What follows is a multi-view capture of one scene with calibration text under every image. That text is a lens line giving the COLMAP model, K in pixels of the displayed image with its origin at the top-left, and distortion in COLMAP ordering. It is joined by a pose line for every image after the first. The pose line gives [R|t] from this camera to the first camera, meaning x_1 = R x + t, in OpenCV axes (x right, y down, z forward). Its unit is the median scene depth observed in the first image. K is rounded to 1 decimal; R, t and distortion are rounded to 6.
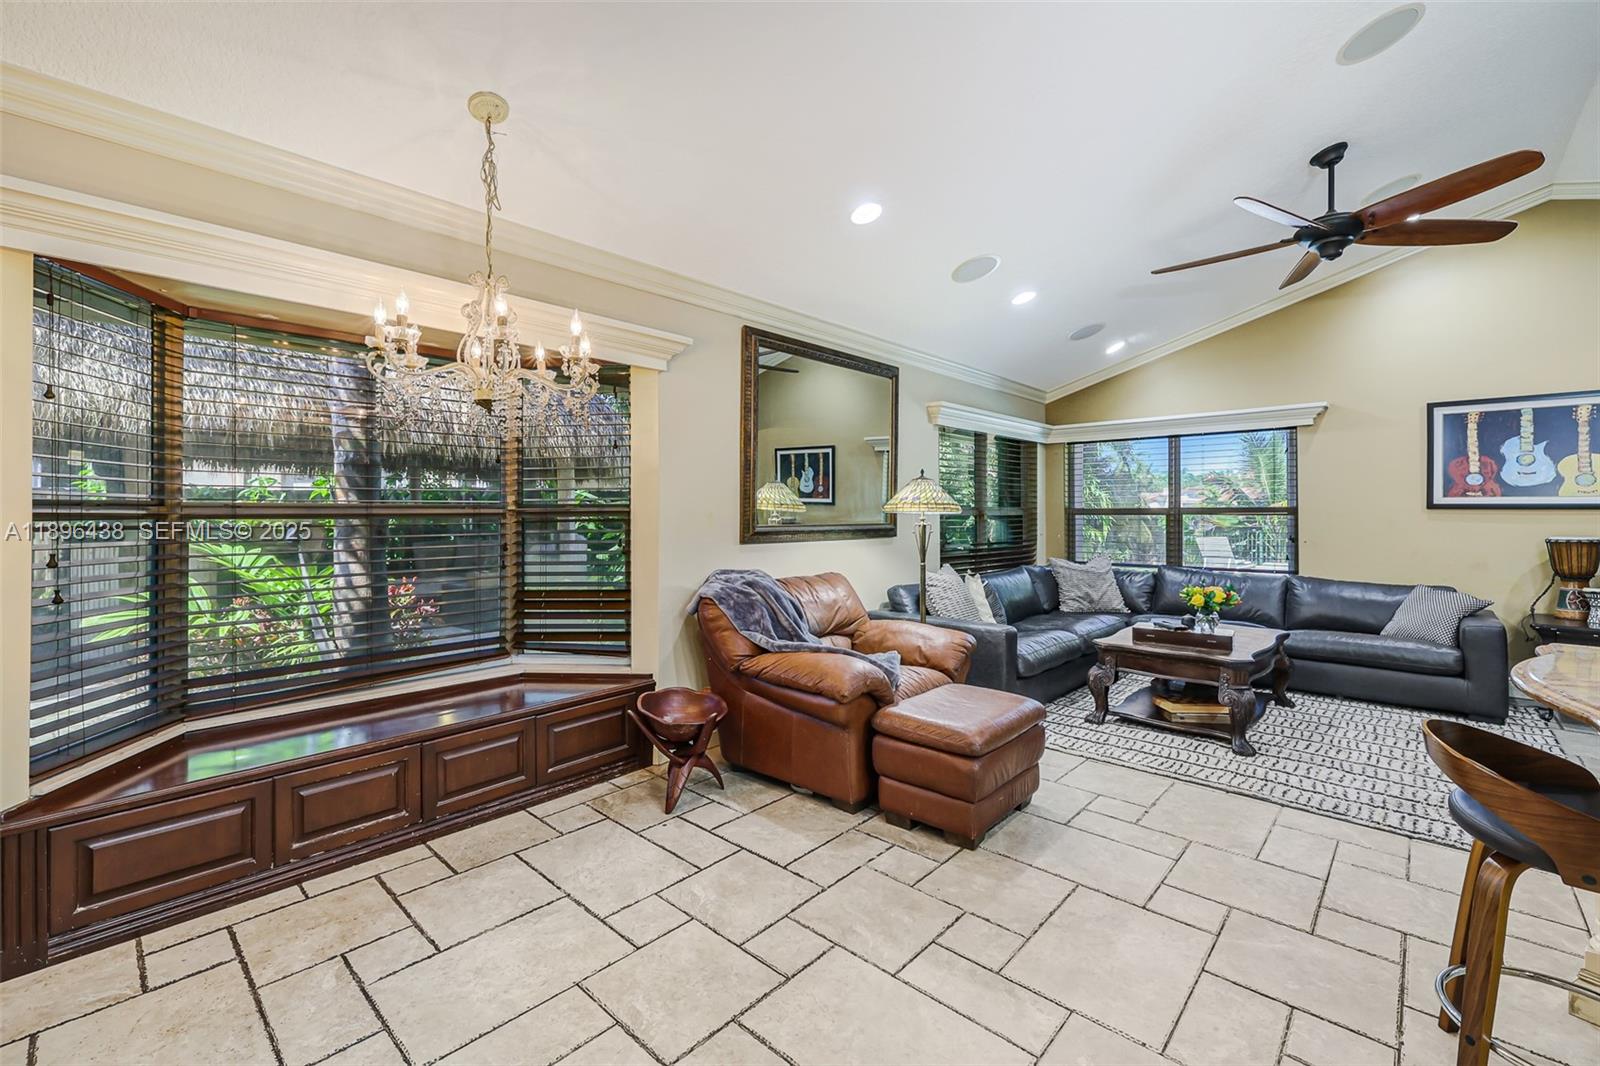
lens RADIAL K [[678.6, 0, 786.7], [0, 678.6, 511.9], [0, 0, 1]] dist [0.001030, 0.000231]
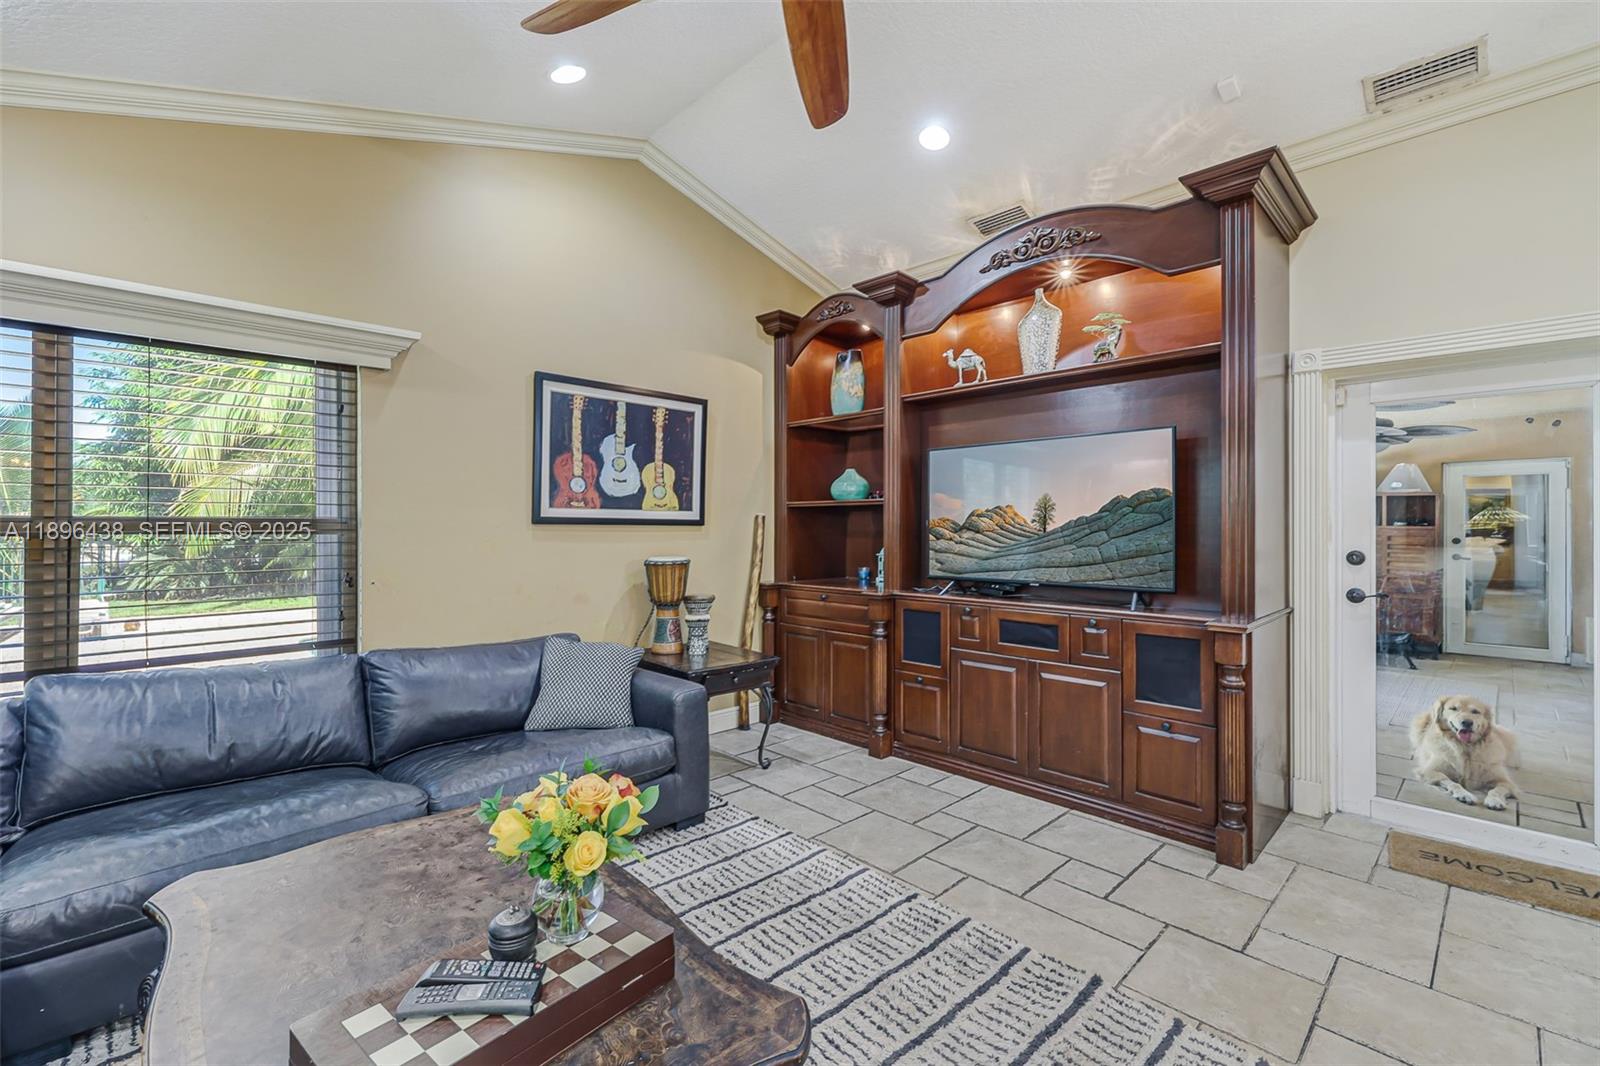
lens RADIAL K [[683.4, 0, 774.4], [0, 683.4, 523.9], [0, 0, 1]] dist [-0.002090, -0.000006]
pose [[0.057536, 0.004448, 0.998334, 0.273774], [-0.003267, 0.999986, -0.004267, -0.002319], [-0.998338, -0.003016, 0.057550, 0.746338]]
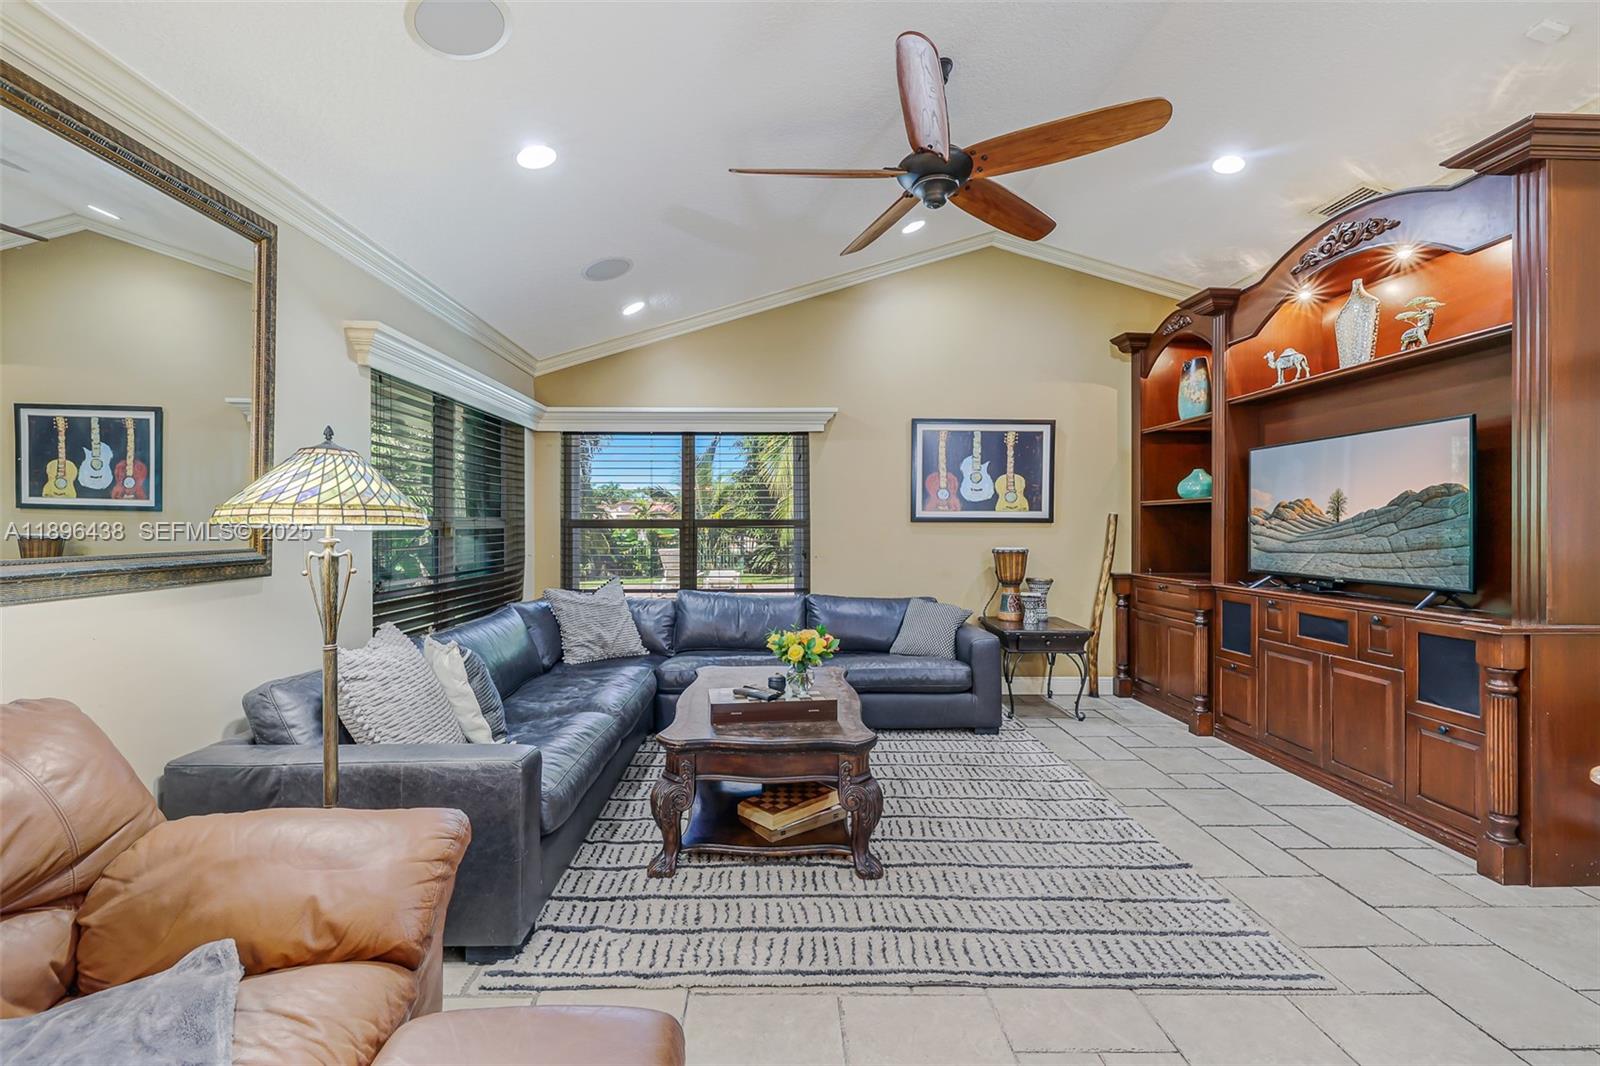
lens RADIAL K [[676.6, 0, 772.9], [0, 676.6, 524.2], [0, 0, 1]] dist [0.002262, 0.000227]
pose [[0.724046, 0.000538, 0.689751, 0.091543], [-0.001732, 0.999998, 0.001038, -0.001688], [-0.689749, -0.001947, 0.724046, 0.421448]]
